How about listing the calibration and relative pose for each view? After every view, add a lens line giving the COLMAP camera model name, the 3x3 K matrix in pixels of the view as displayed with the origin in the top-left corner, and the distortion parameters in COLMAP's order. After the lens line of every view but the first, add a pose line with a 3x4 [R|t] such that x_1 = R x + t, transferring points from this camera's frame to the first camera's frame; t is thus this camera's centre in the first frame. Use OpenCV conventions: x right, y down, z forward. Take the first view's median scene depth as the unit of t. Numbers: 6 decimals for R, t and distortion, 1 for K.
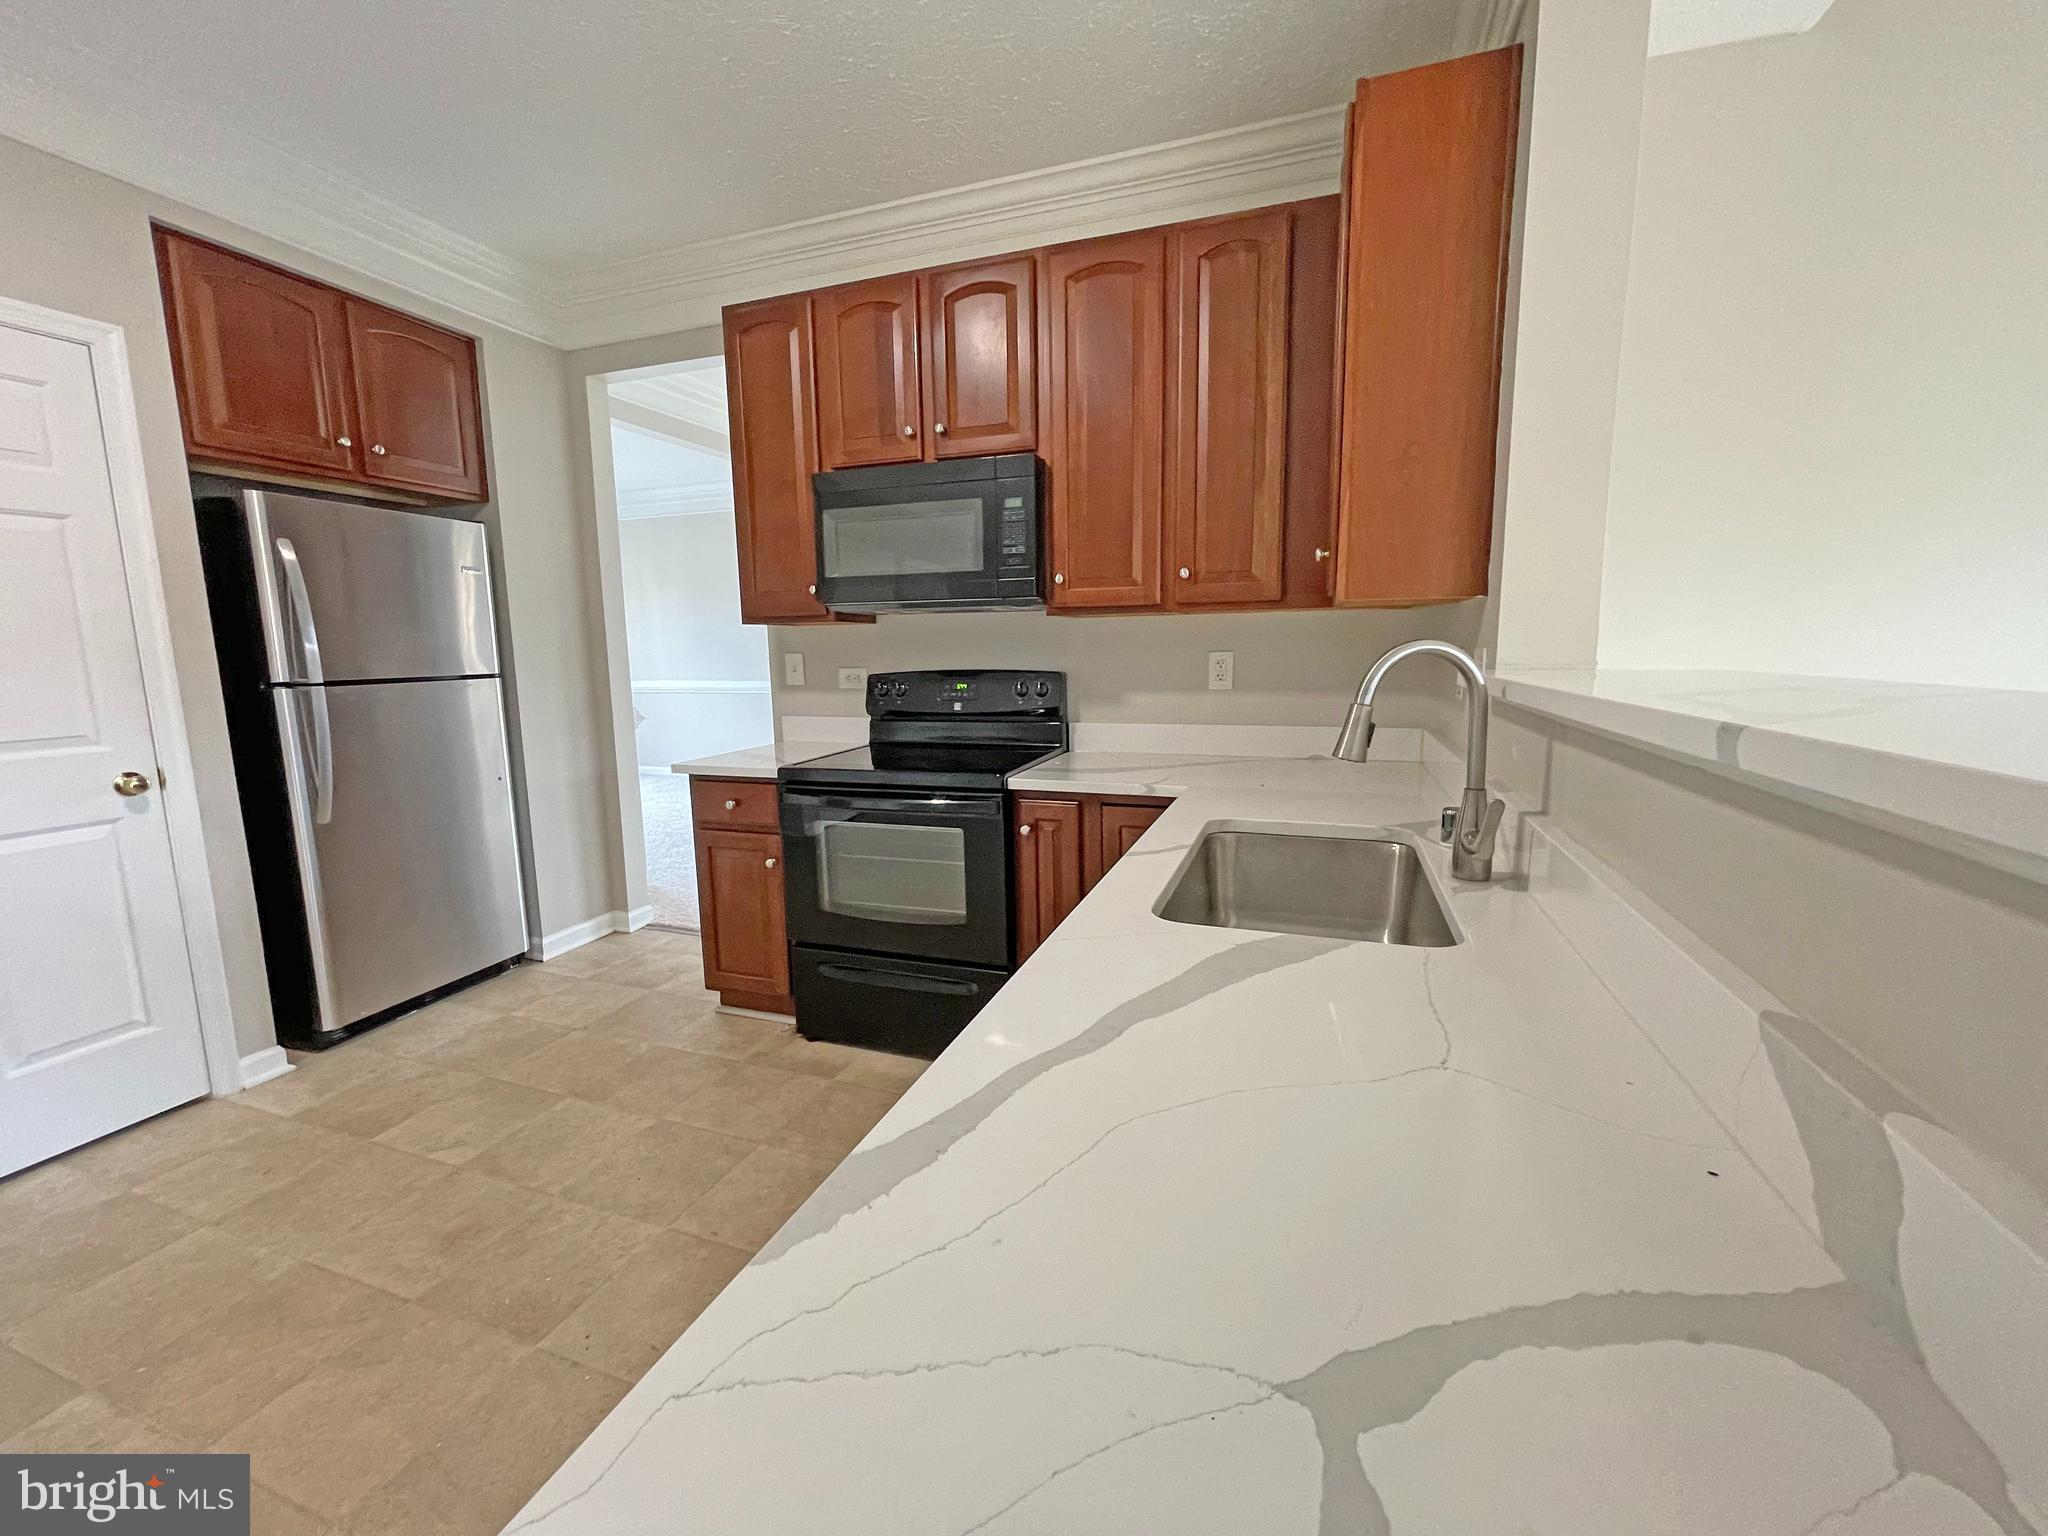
lens RADIAL K [[823.9, 0, 1016.6], [0, 823.9, 765.3], [0, 0, 1]] dist [-0.004306, 0.000975]
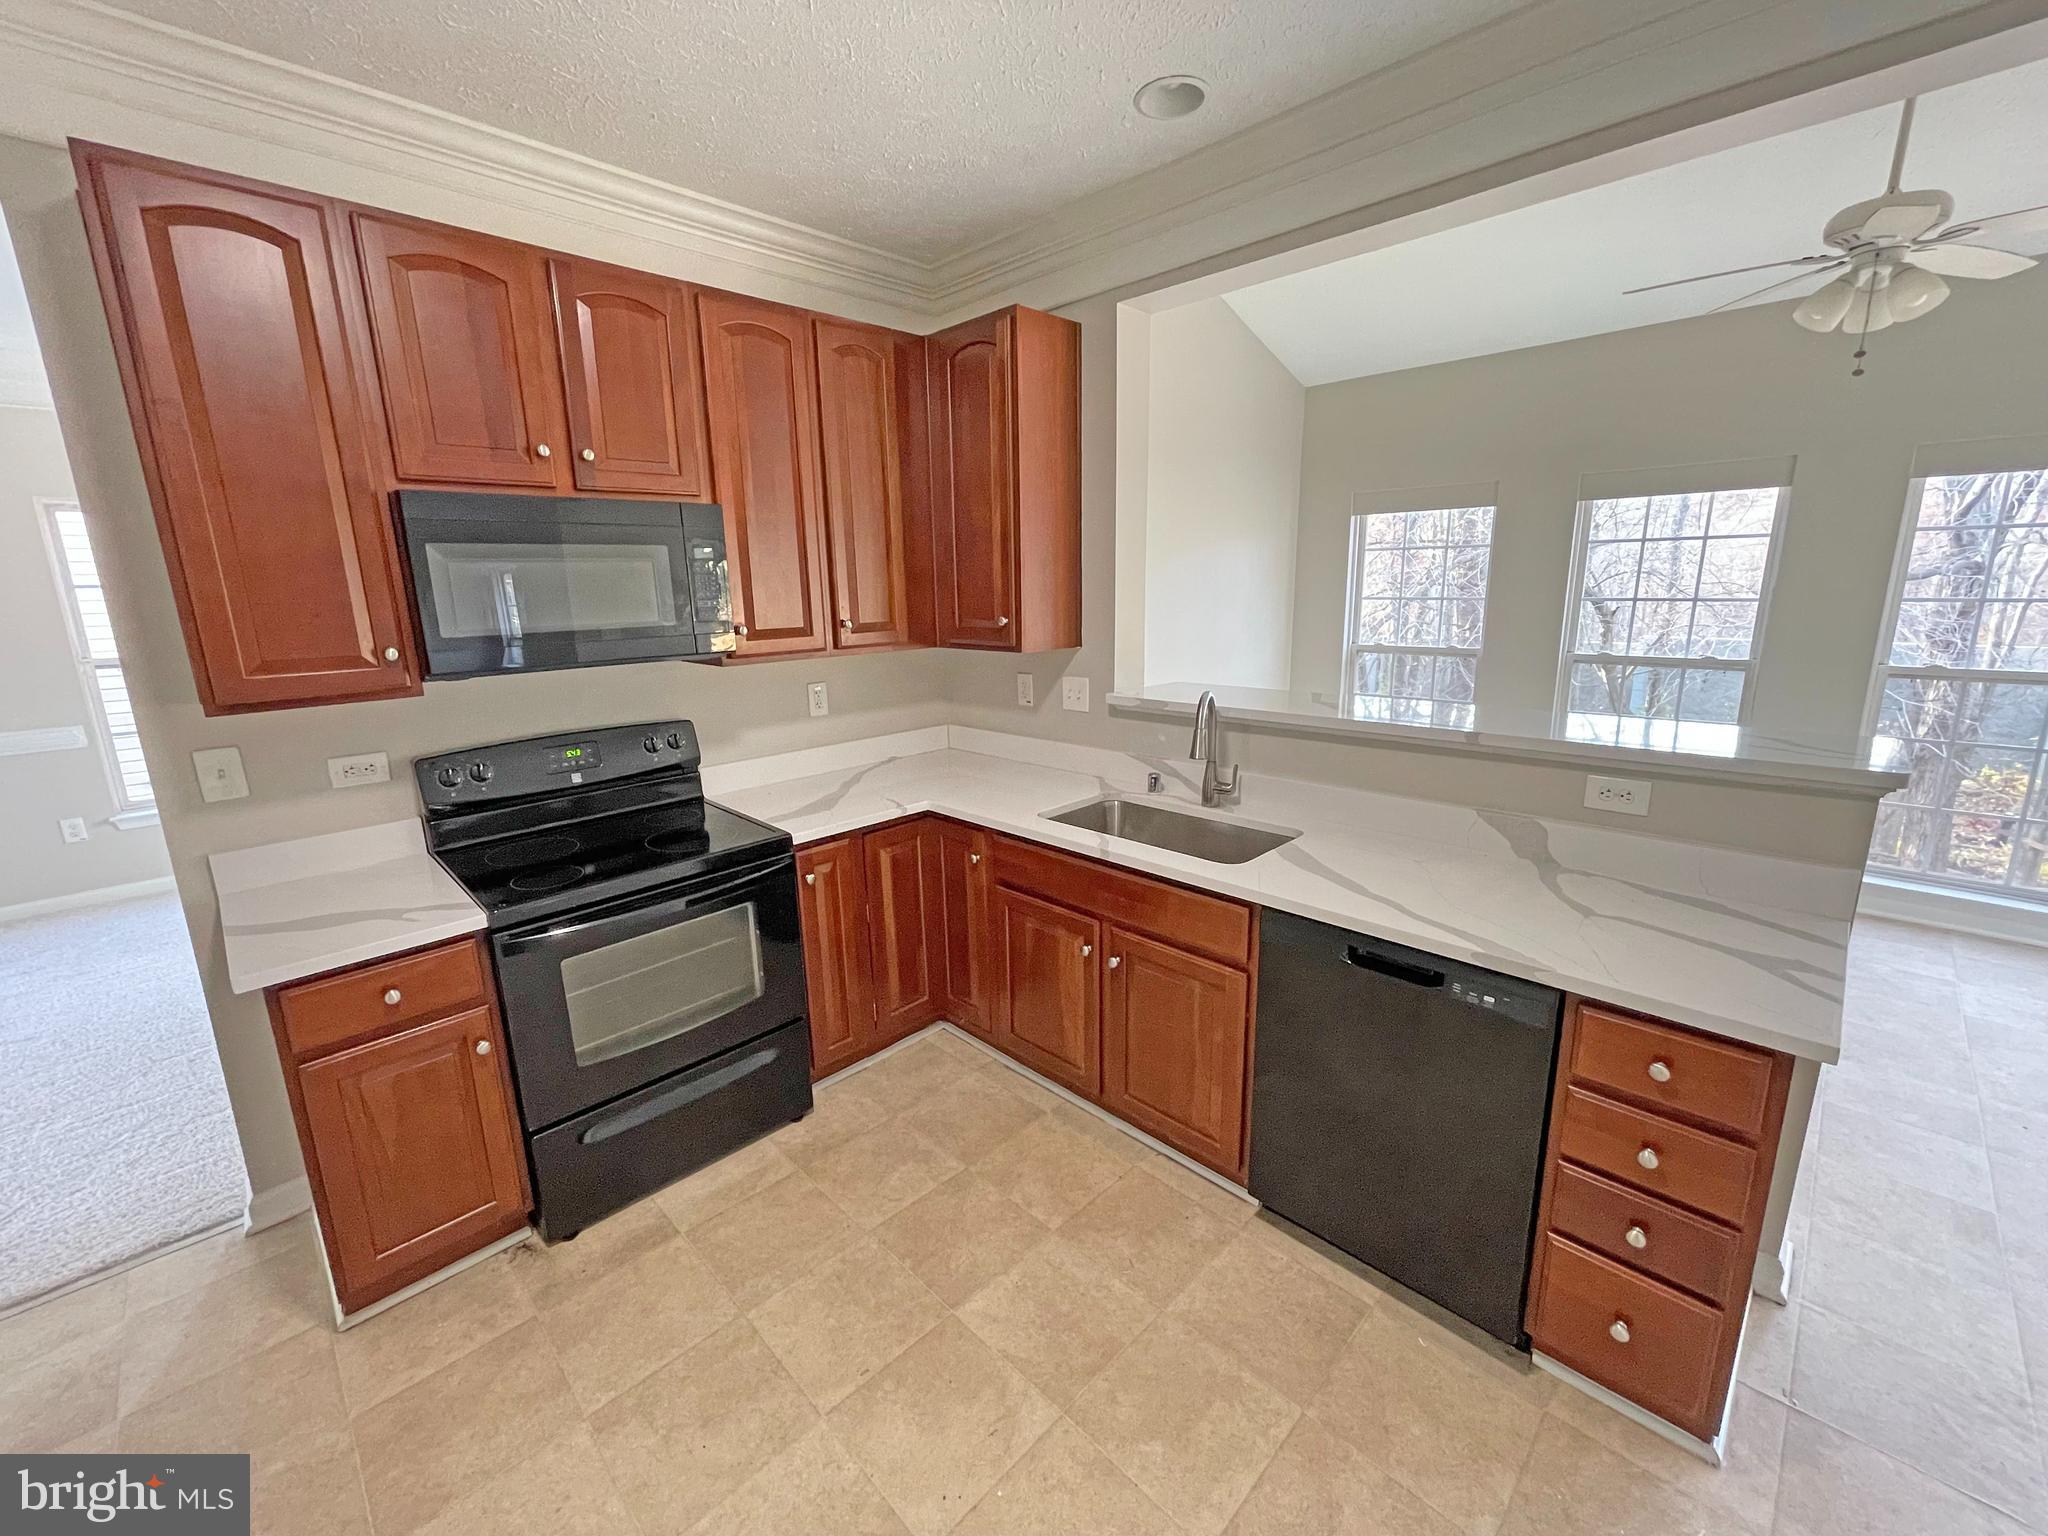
lens RADIAL K [[823.9, 0, 1017.0], [0, 823.9, 765.0], [0, 0, 1]] dist [-0.004306, 0.000975]
pose [[0.428371, -0.193586, 0.882623, -0.667175], [0.146554, 0.978733, 0.143538, -0.151012], [-0.891639, 0.067864, 0.447631, 0.250869]]
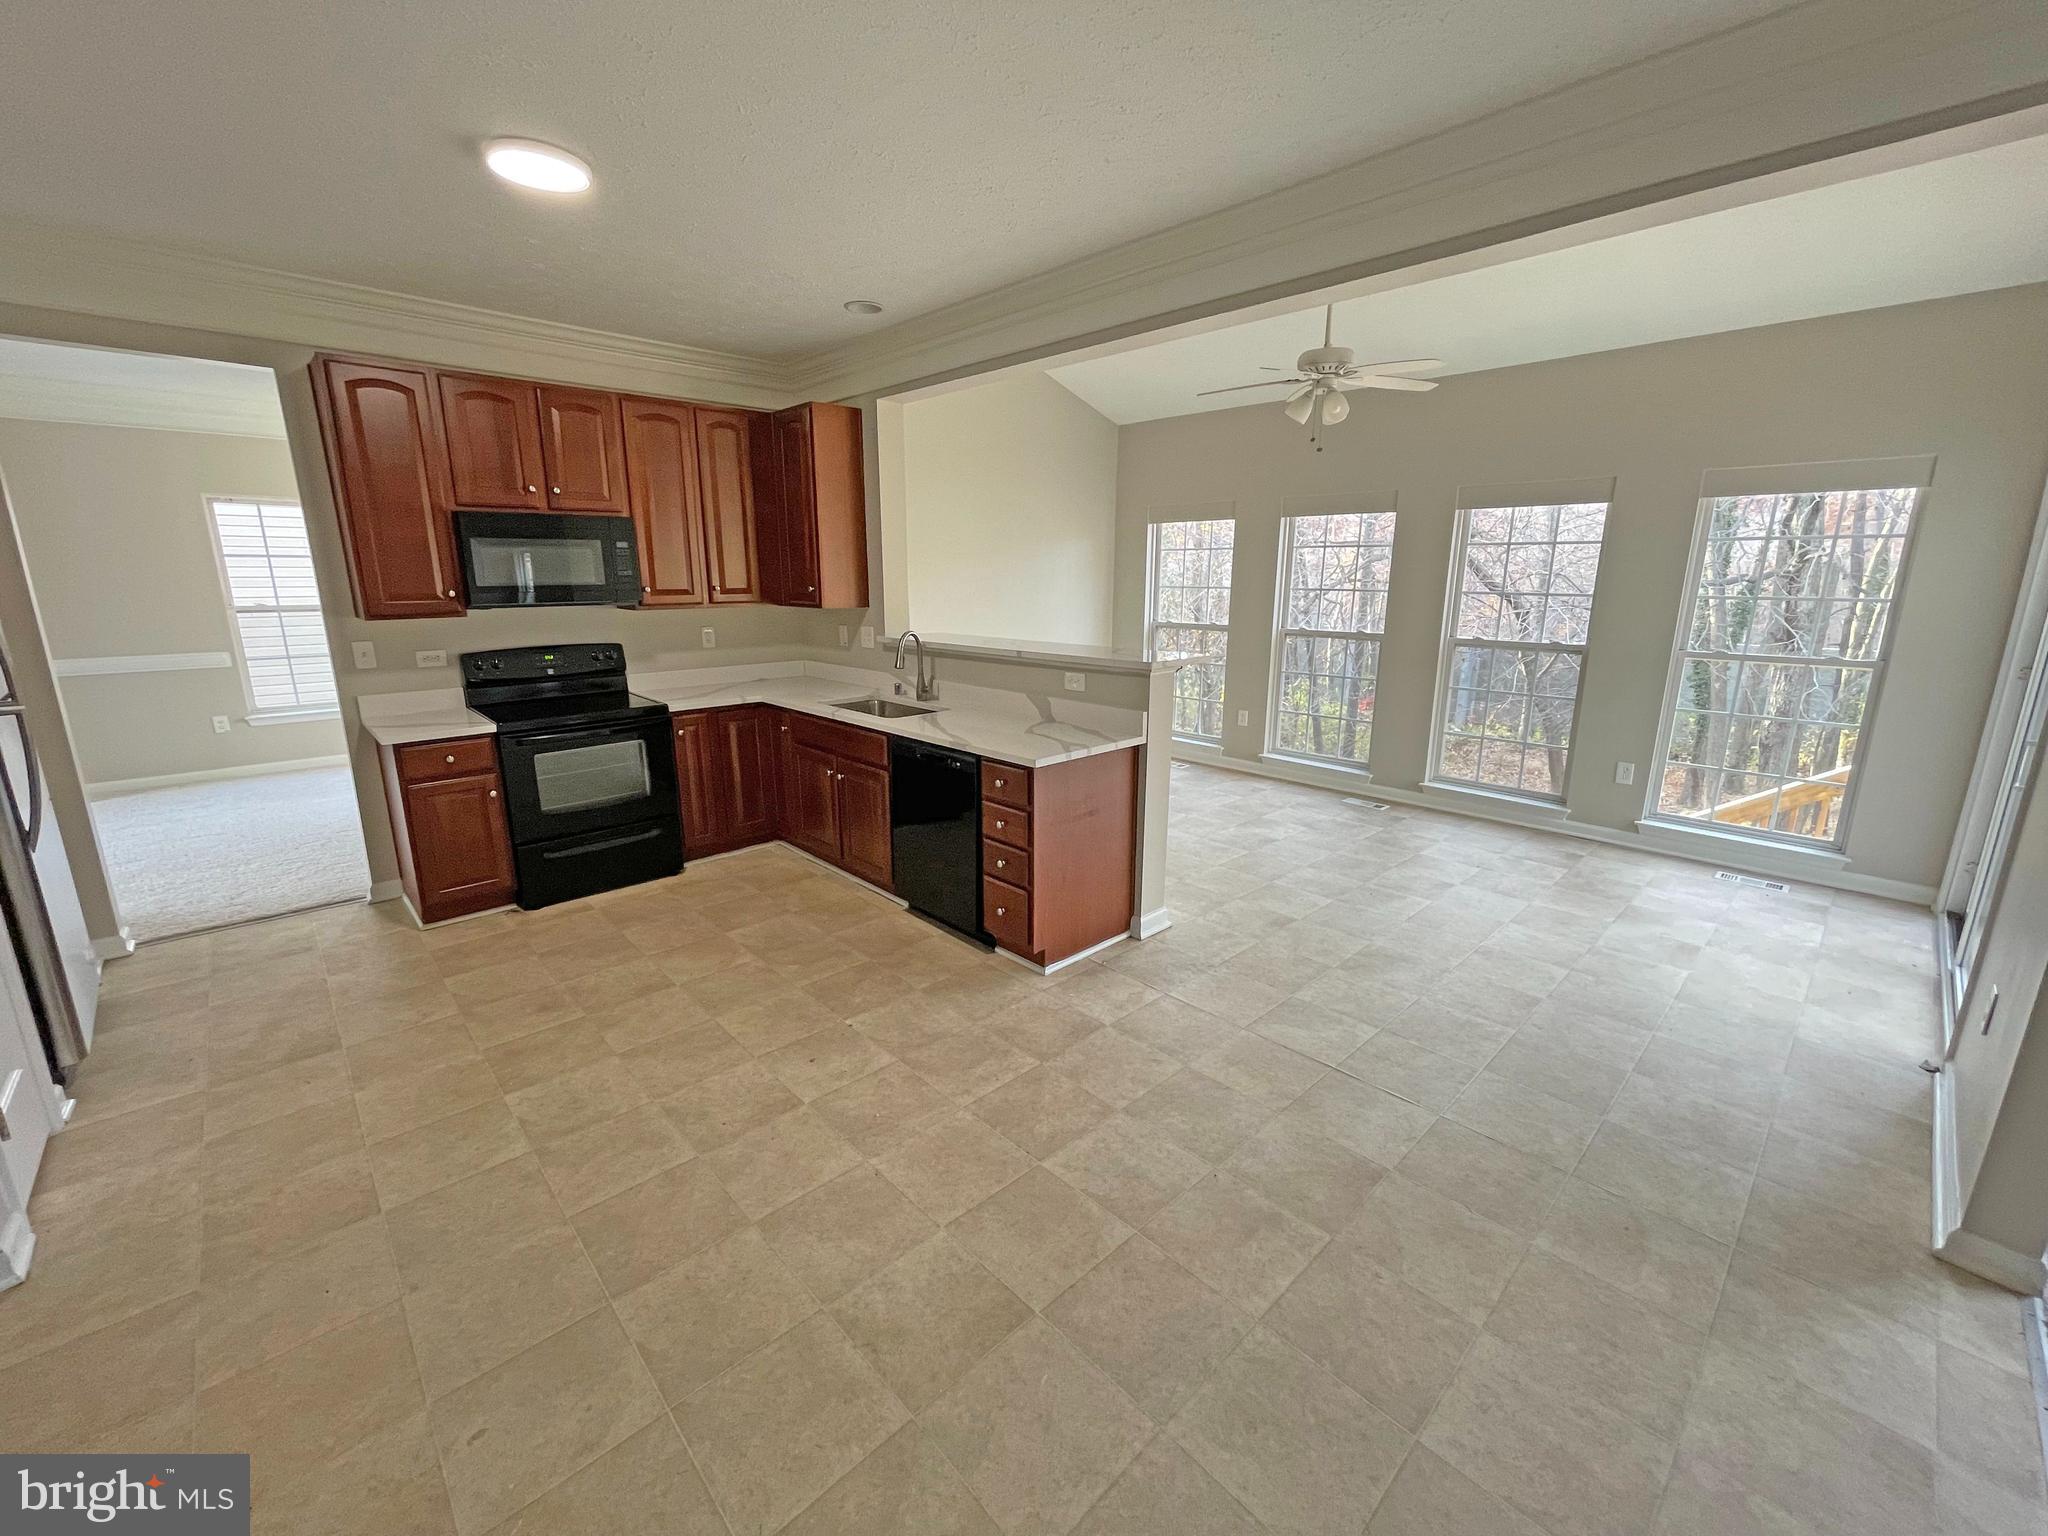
lens RADIAL K [[823.9, 0, 1014.6], [0, 823.9, 763.4], [0, 0, 1]] dist [-0.004306, 0.000975]
pose [[0.453832, -0.190526, 0.870481, -1.085987], [0.122828, 0.980925, 0.150662, -0.033486], [-0.882581, 0.038544, 0.468577, -0.435707]]
